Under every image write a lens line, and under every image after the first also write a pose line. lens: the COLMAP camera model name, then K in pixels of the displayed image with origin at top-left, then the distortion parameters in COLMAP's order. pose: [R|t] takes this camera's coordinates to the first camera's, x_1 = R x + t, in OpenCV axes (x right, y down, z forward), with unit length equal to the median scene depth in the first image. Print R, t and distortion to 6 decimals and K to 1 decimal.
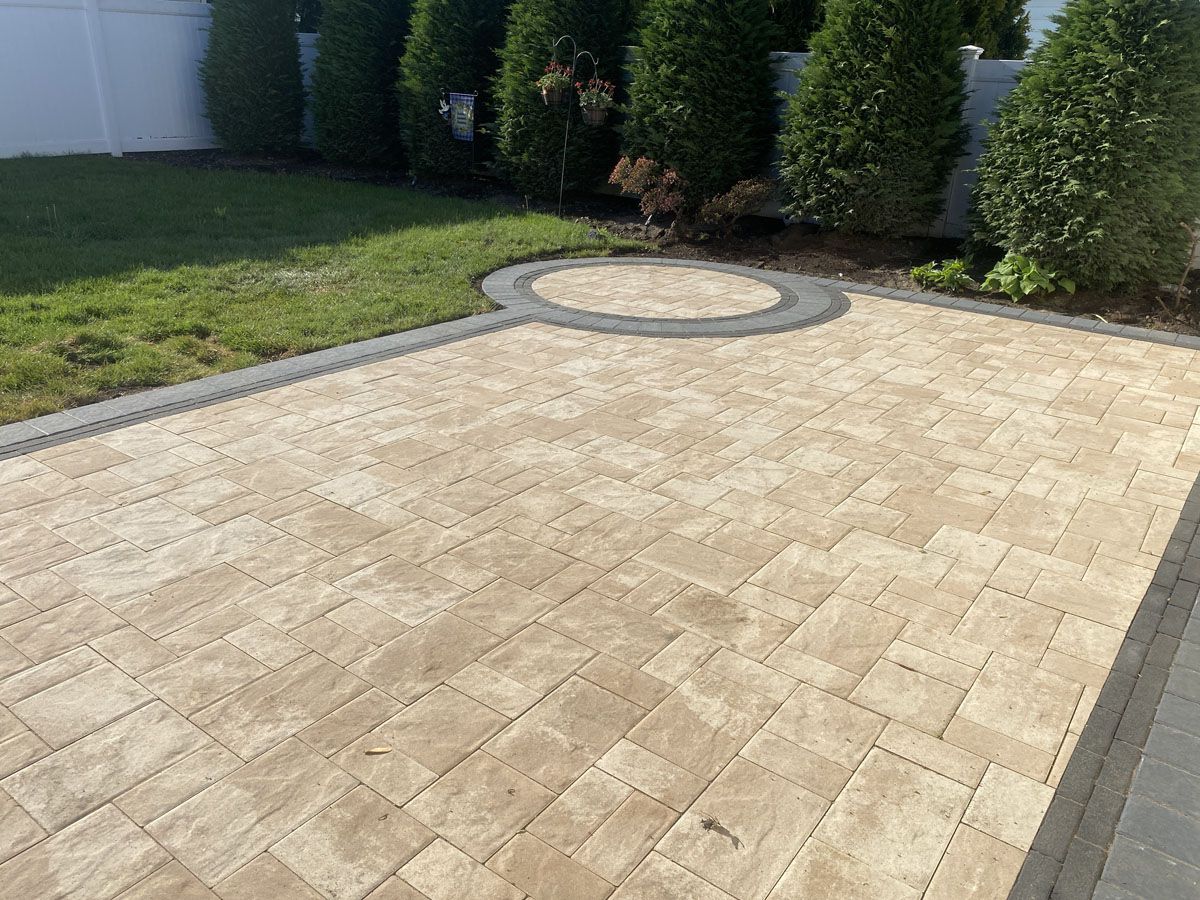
lens RADIAL K [[916.1, 0, 603.1], [0, 916.1, 457.4], [0, 0, 1]] dist [0.034645, -0.041592]
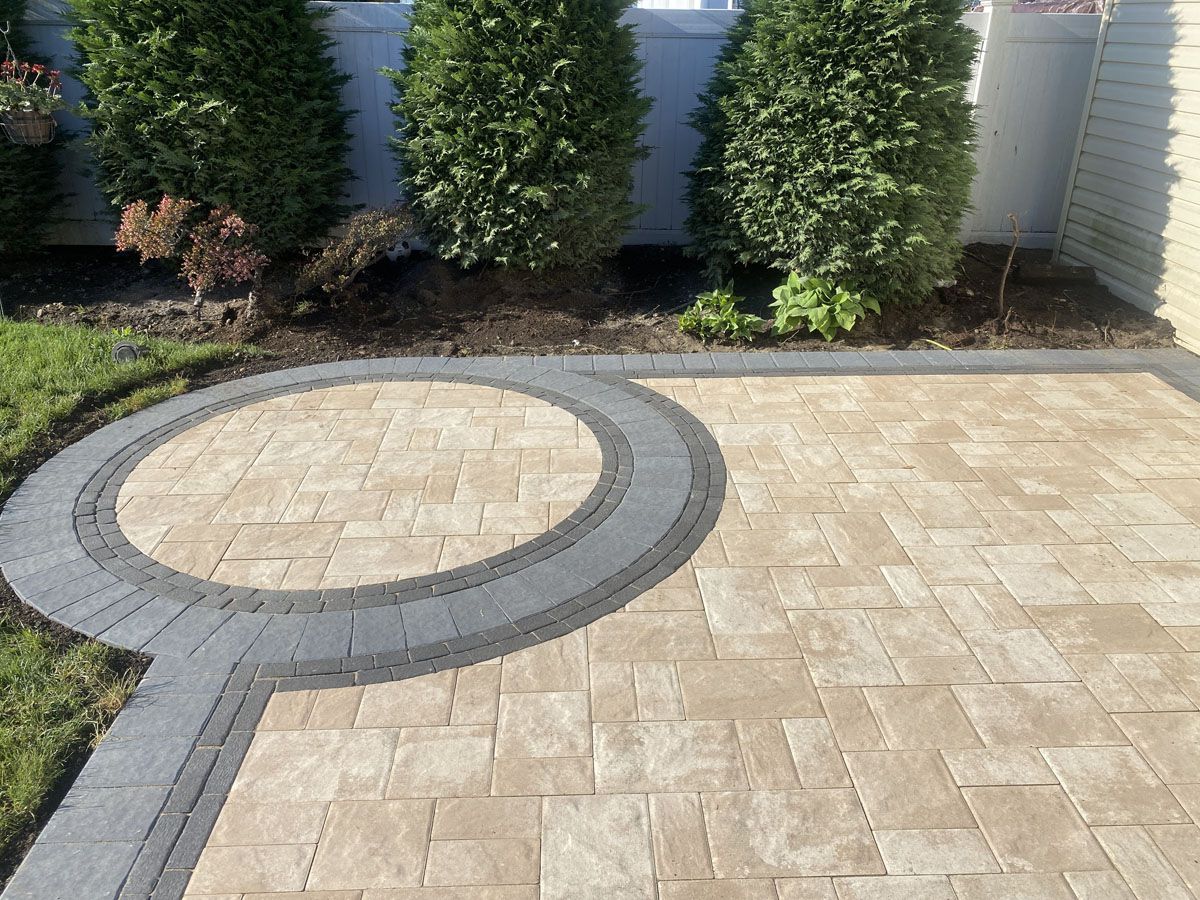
lens RADIAL K [[916.1, 0, 603.1], [0, 916.1, 457.4], [0, 0, 1]] dist [0.034645, -0.041592]
pose [[0.784028, -0.294869, 0.546216, -0.125765], [0.263656, 0.954837, 0.137011, -0.217381], [-0.561947, 0.036592, 0.826363, 0.464597]]
